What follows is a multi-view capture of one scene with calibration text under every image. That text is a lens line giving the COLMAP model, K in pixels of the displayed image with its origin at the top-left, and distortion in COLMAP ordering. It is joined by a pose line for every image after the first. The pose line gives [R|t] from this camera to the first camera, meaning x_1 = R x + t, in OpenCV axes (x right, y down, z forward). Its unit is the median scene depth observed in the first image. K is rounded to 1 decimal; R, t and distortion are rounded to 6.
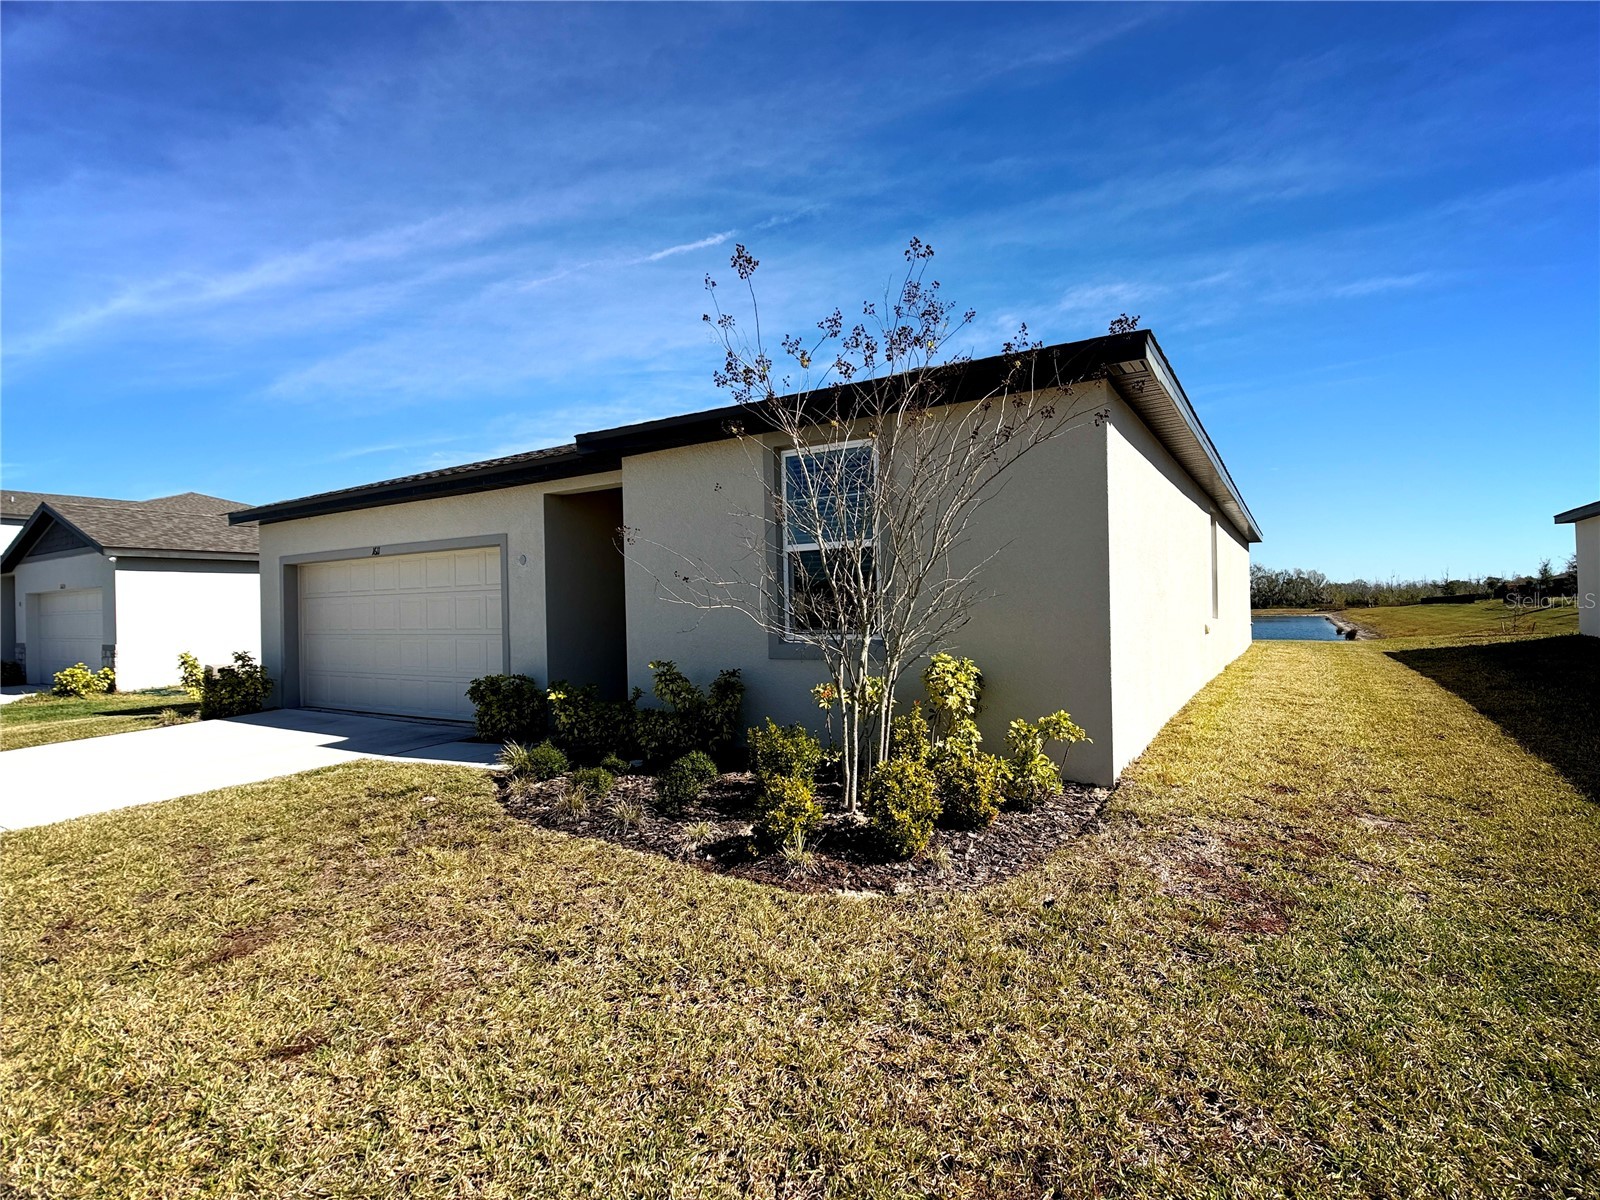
lens RADIAL K [[806.5, 0, 810.1], [0, 806.5, 602.0], [0, 0, 1]] dist [-0.014877, -0.003994]
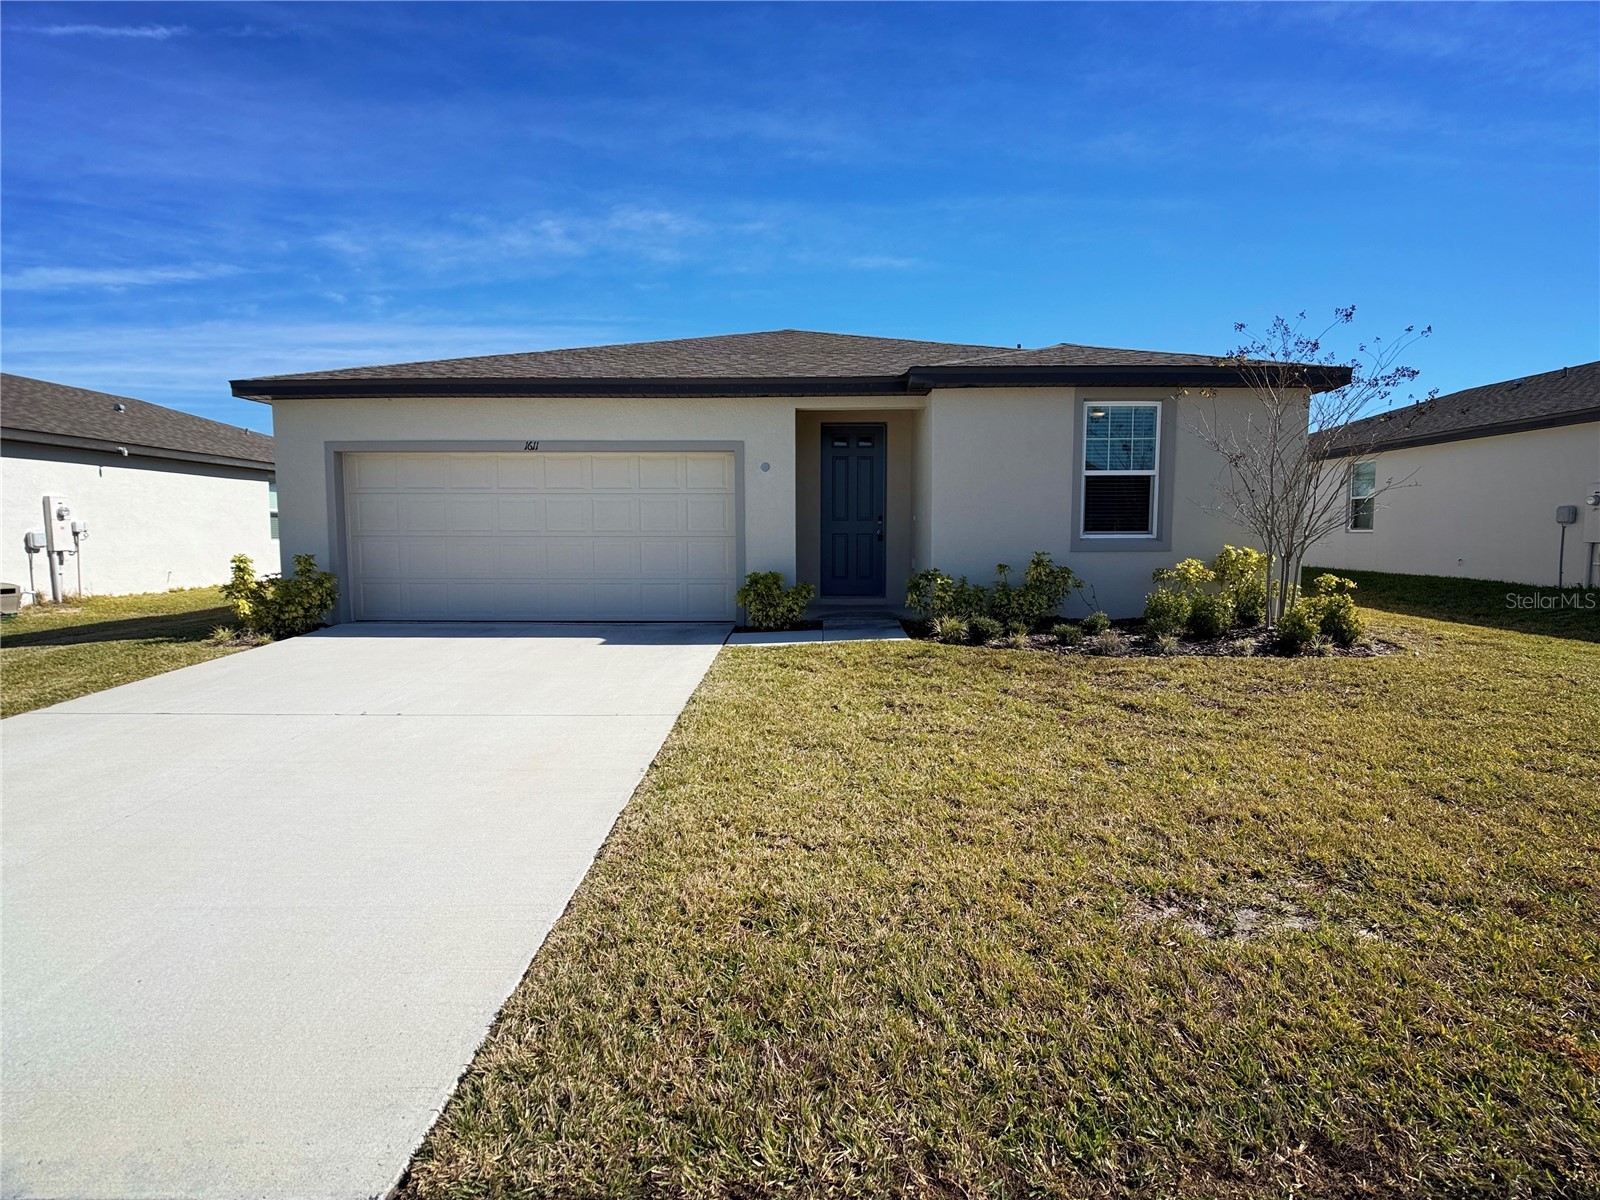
lens RADIAL K [[813.7, 0, 800.8], [0, 813.7, 633.8], [0, 0, 1]] dist [-0.004004, -0.002360]
pose [[0.860945, -0.040766, 0.507061, -0.882216], [-0.021772, 0.992917, 0.116795, 0.042686], [-0.508231, -0.111594, 0.853960, -0.001546]]
